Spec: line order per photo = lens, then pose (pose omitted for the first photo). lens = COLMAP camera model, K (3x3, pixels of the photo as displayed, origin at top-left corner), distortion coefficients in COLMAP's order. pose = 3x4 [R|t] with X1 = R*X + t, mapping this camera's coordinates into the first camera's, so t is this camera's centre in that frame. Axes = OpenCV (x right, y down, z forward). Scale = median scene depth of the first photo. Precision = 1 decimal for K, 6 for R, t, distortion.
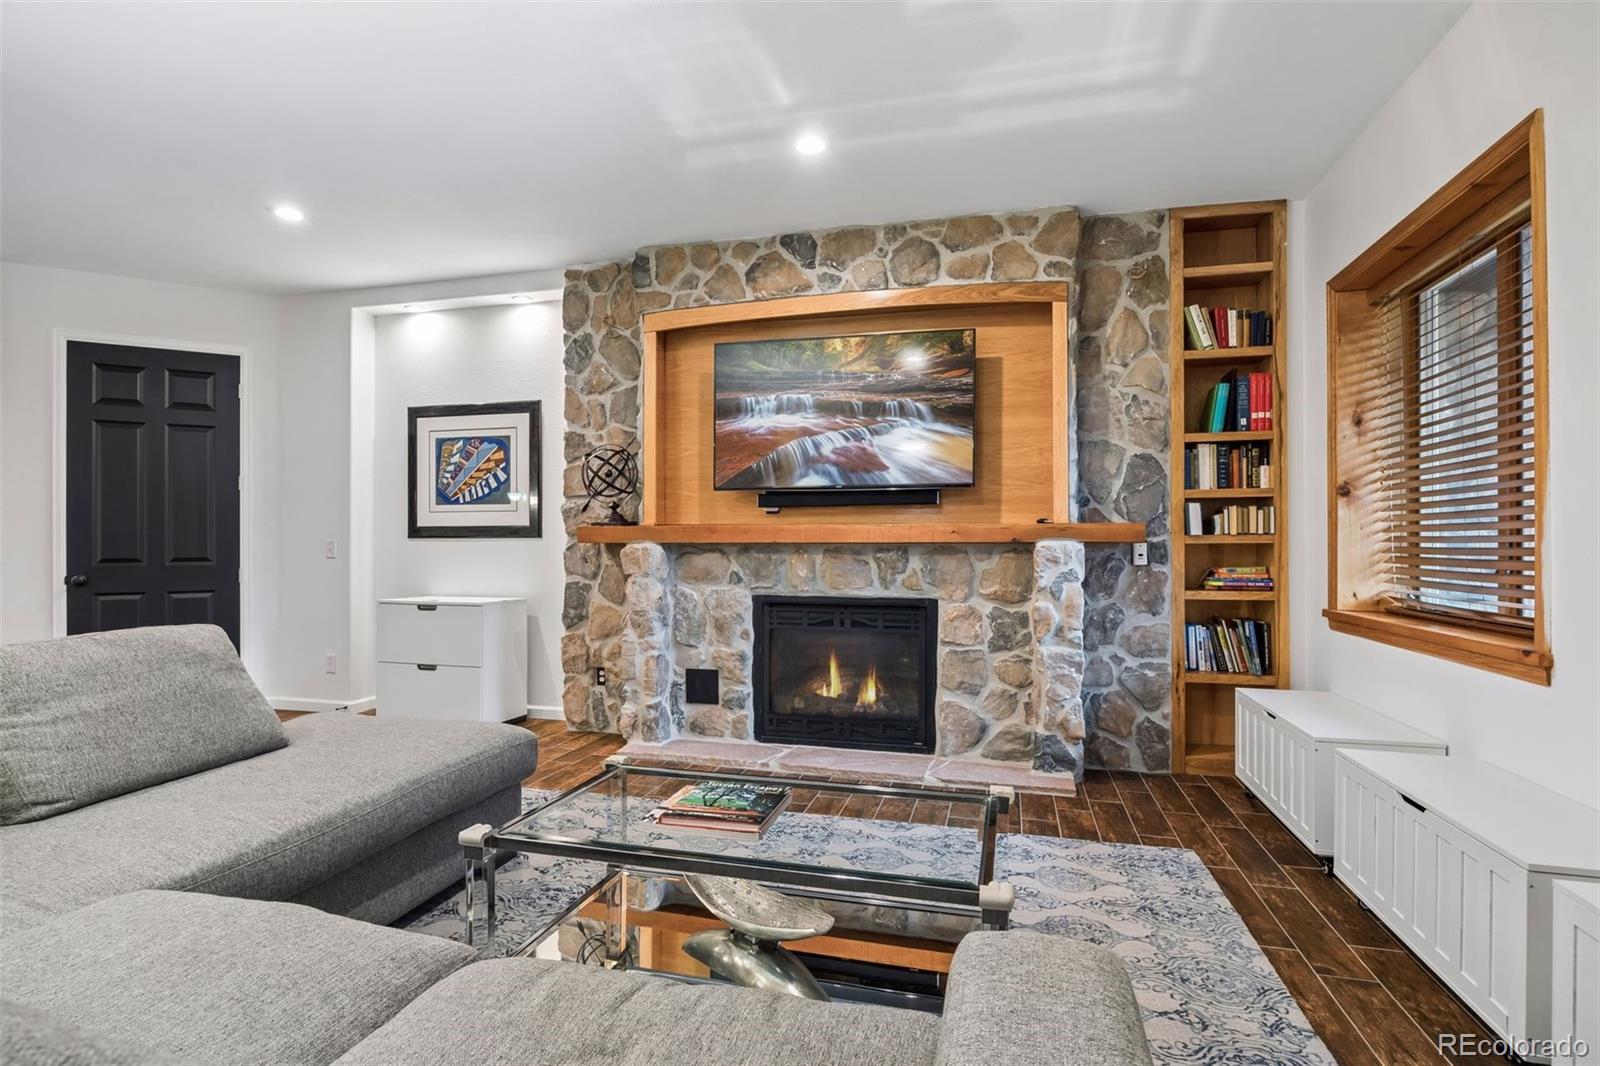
lens RADIAL K [[788.6, 0, 803.0], [0, 788.6, 540.3], [0, 0, 1]] dist [-0.016655, -0.000025]
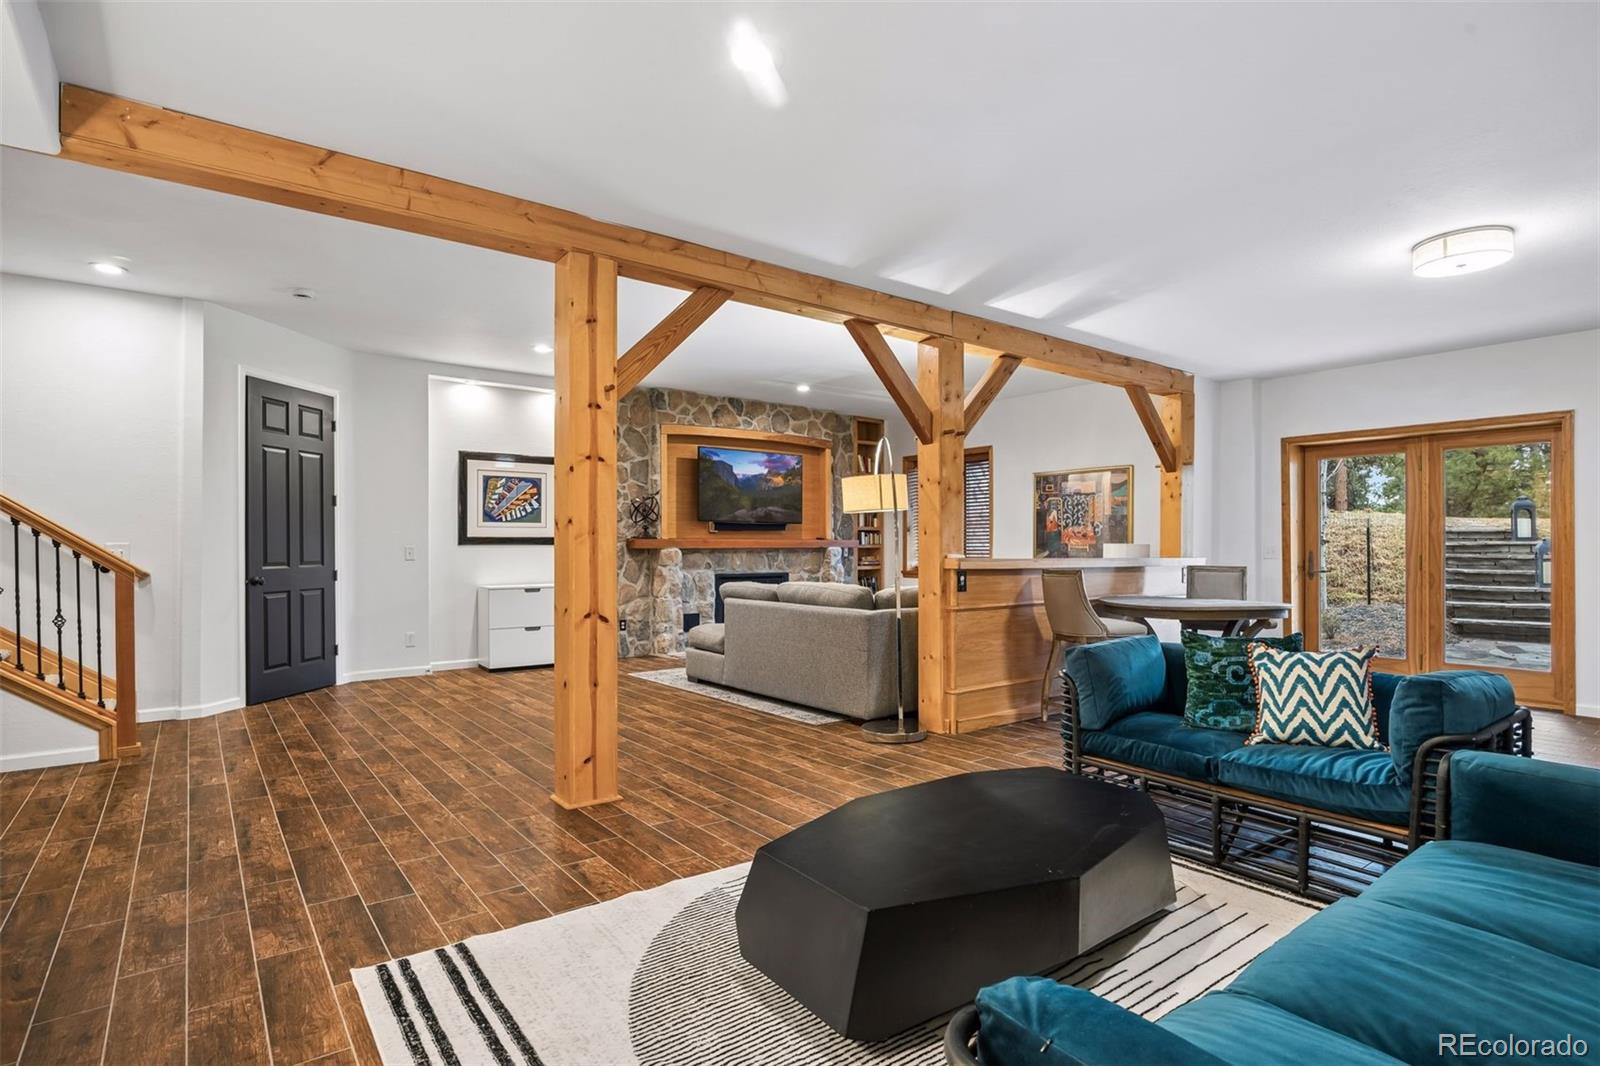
lens RADIAL K [[808.3, 0, 800.8], [0, 808.3, 539.2], [0, 0, 1]] dist [0.000667, 0.000396]
pose [[0.622861, 0.006283, 0.782307, -1.412311], [-0.002385, 0.999978, -0.006132, -0.006611], [-0.782329, 0.001954, 0.622863, -0.413714]]
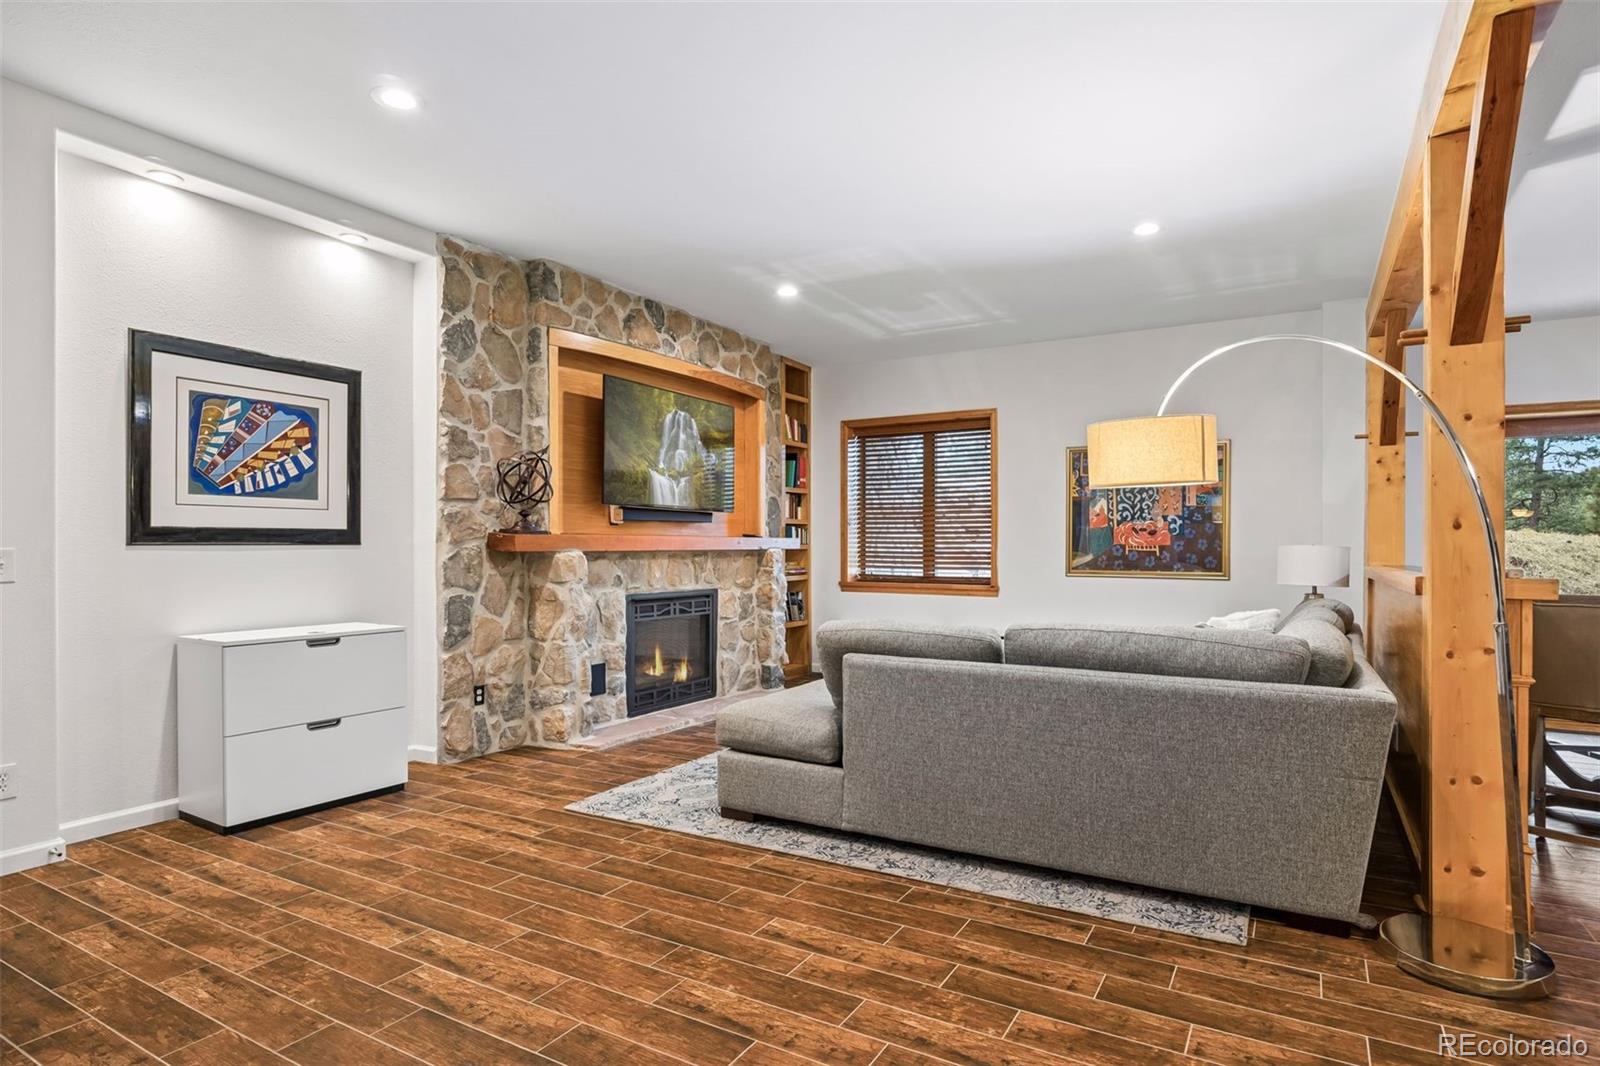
lens RADIAL K [[861.5, 0, 801.4], [0, 861.5, 542.8], [0, 0, 1]] dist [0.001382, -0.001011]
pose [[0.277457, 0.002512, 0.960735, -1.131954], [-0.005807, 0.999983, -0.000938, -0.007818], [-0.960721, -0.005319, 0.277467, 0.359727]]
